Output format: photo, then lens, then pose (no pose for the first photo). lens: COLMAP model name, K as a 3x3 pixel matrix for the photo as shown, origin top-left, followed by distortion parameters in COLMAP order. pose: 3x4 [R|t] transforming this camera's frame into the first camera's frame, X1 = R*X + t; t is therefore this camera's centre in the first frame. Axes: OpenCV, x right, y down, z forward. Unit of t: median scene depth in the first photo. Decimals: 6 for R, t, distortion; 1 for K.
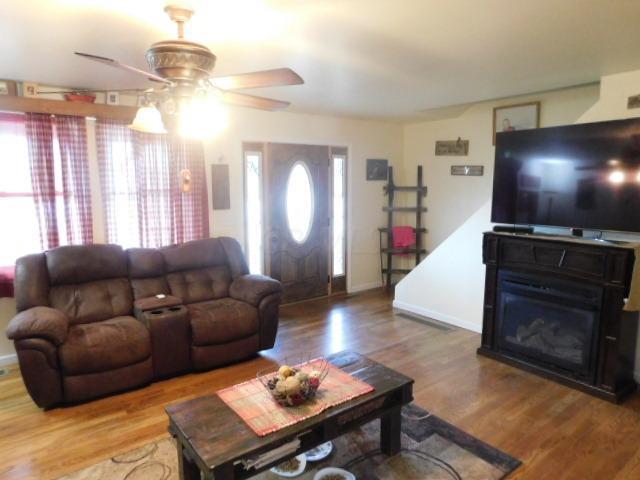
lens RADIAL K [[429.4, 0, 318.2], [0, 429.4, 239.4], [0, 0, 1]] dist [-0.041868, 0.033198]
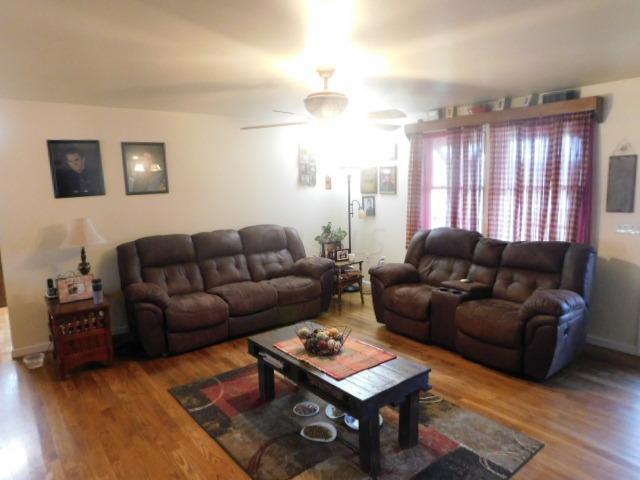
lens RADIAL K [[429.4, 0, 318.3], [0, 429.4, 242.1], [0, 0, 1]] dist [-0.041868, 0.033198]
pose [[0.018711, 0.146691, -0.989005, 0.701670], [-0.114401, 0.982996, 0.143636, -0.082382], [0.993258, 0.110455, 0.035174, 0.540216]]
